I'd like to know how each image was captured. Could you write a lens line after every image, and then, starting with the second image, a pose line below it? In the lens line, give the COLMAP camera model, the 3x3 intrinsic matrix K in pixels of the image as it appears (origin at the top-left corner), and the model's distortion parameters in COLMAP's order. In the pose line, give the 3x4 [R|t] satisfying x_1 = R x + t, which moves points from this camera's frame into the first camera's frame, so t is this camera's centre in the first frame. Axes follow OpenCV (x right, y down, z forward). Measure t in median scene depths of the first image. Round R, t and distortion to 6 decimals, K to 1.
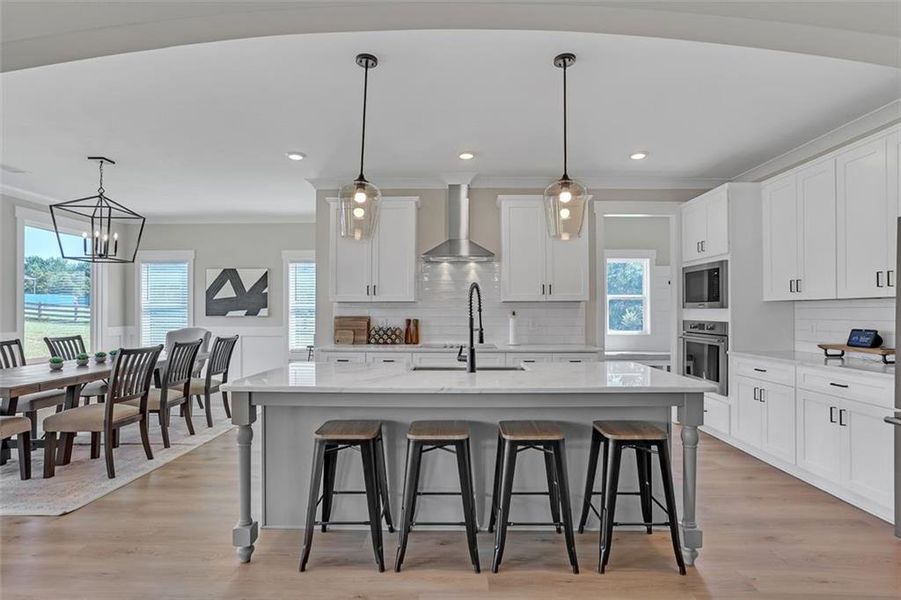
lens RADIAL K [[448.3, 0, 454.3], [0, 448.3, 308.7], [0, 0, 1]] dist [-0.057536, 0.032709]
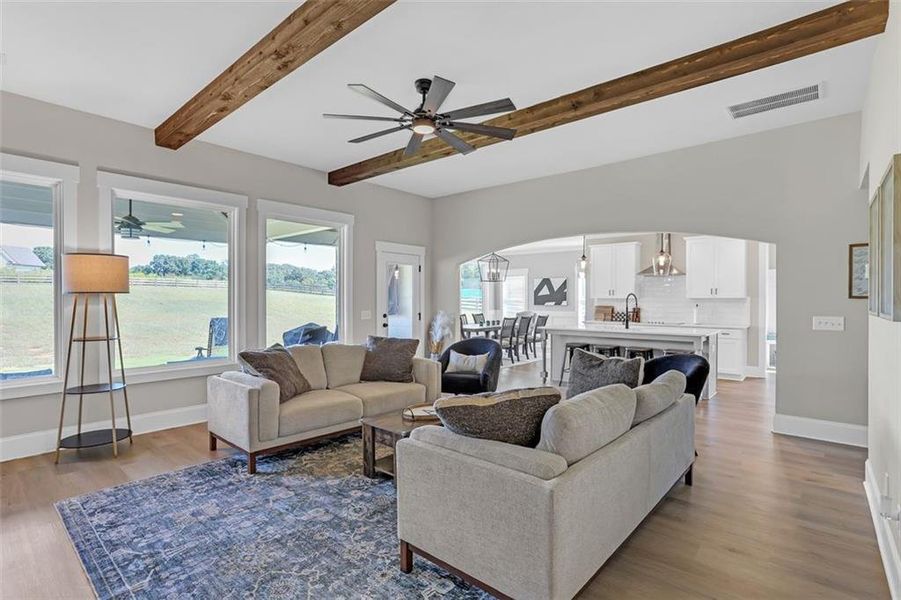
lens RADIAL K [[441.2, 0, 450.5], [0, 441.2, 300.0], [0, 0, 1]] dist [-0.055223, 0.032210]
pose [[0.763843, 0.002844, -0.645396, 0.509440], [-0.000135, 0.999991, 0.004247, -0.017543], [0.645403, -0.003157, 0.763836, -0.896554]]
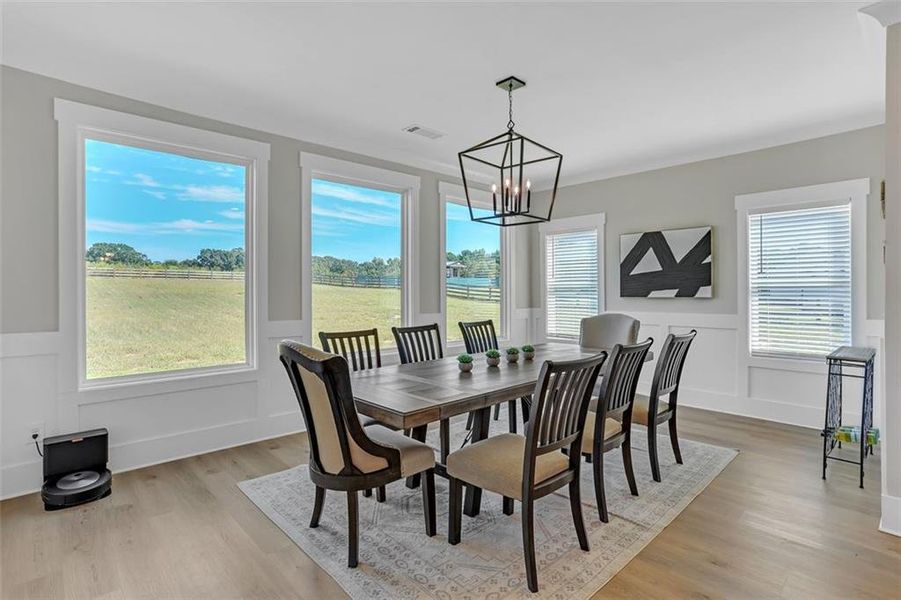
lens RADIAL K [[449.1, 0, 450.4], [0, 449.1, 292.6], [0, 0, 1]] dist [-0.059388, 0.035267]
pose [[0.694734, -0.001093, -0.719266, -0.325400], [0.008406, 0.999943, 0.006599, 0.002172], [0.719217, -0.010631, 0.694704, 0.387267]]
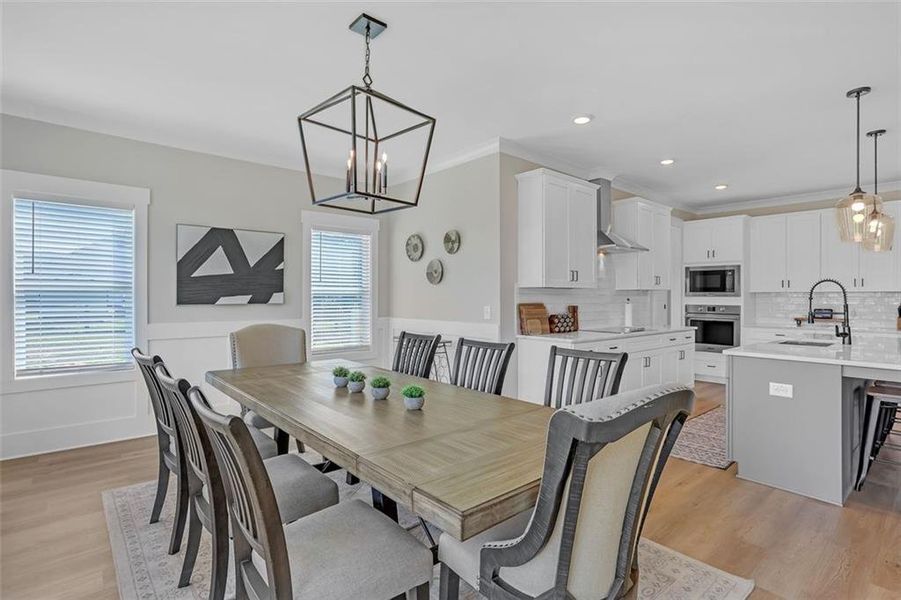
lens RADIAL K [[441.2, 0, 450.5], [0, 441.2, 300.0], [0, 0, 1]] dist [-0.055223, 0.032210]
pose [[0.752599, -0.002419, 0.658474, -1.018834], [-0.009159, 0.999858, 0.014141, -0.001271], [-0.658415, -0.016673, 0.752470, 0.479611]]
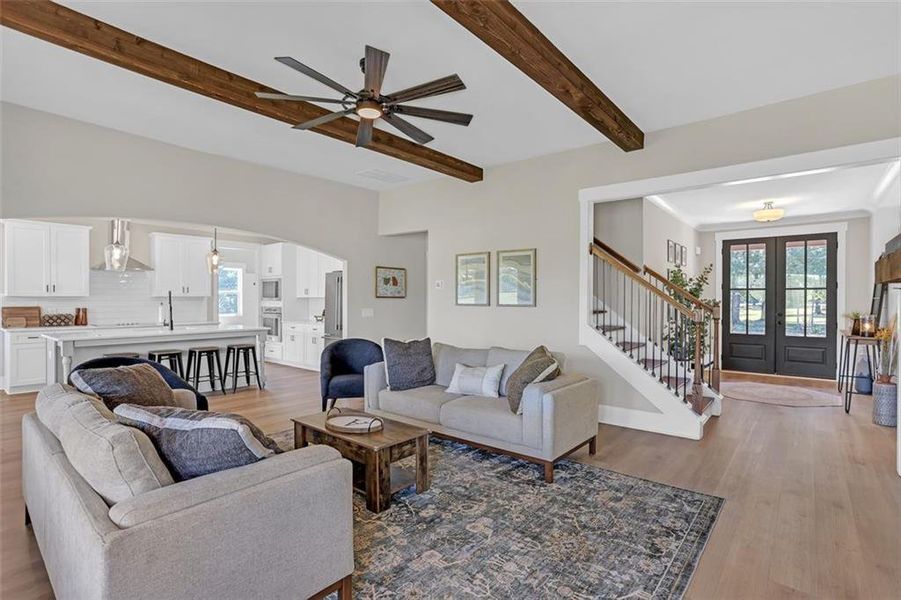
lens RADIAL K [[435.7, 0, 455.3], [0, 435.7, 302.0], [0, 0, 1]] dist [-0.056553, 0.030857]
pose [[0.628660, -0.004928, 0.777664, -0.436374], [-0.004584, 0.999939, 0.010043, -0.018047], [-0.777666, -0.009879, 0.628599, -0.884156]]
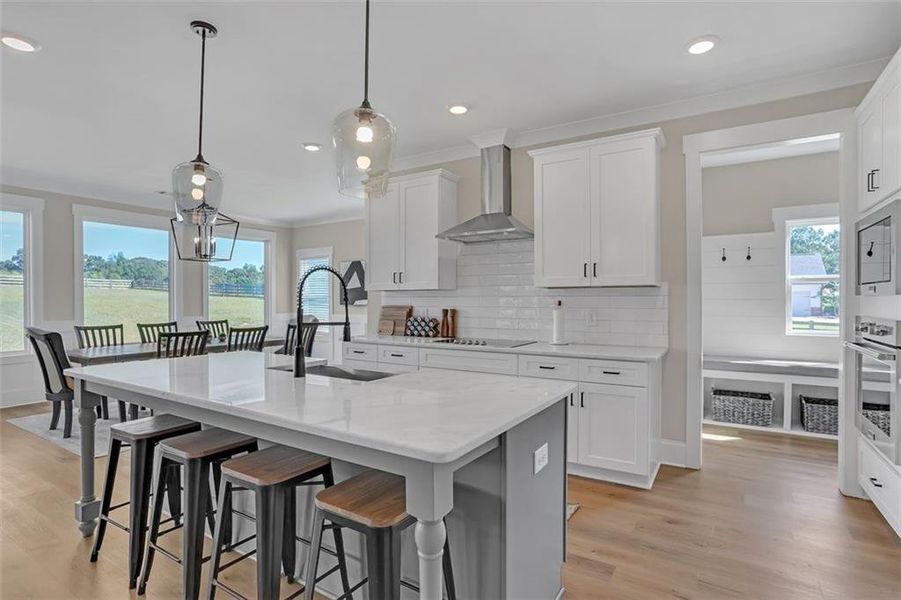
lens RADIAL K [[449.1, 0, 450.4], [0, 449.1, 292.6], [0, 0, 1]] dist [-0.059388, 0.035267]
pose [[0.857545, -0.011122, -0.514289, 0.389442], [0.006416, 0.999920, -0.010926, 0.000206], [0.514369, 0.006069, 0.857548, 0.265866]]
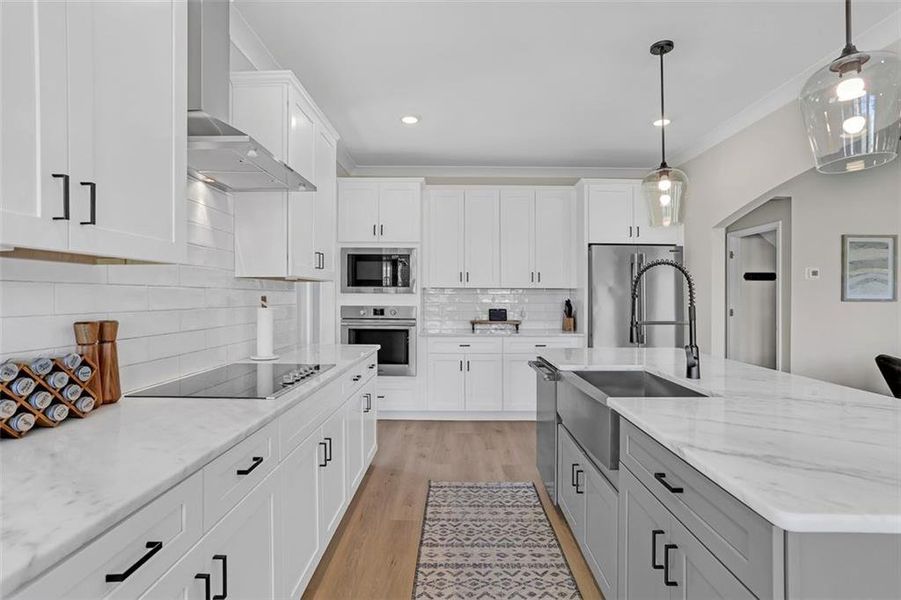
lens RADIAL K [[441.2, 0, 450.5], [0, 441.2, 300.0], [0, 0, 1]] dist [-0.055223, 0.032210]
pose [[-0.001845, -0.006978, 0.999974, -0.407827], [-0.009991, 0.999926, 0.006960, 0.005472], [-0.999948, -0.009977, -0.001914, 0.829380]]
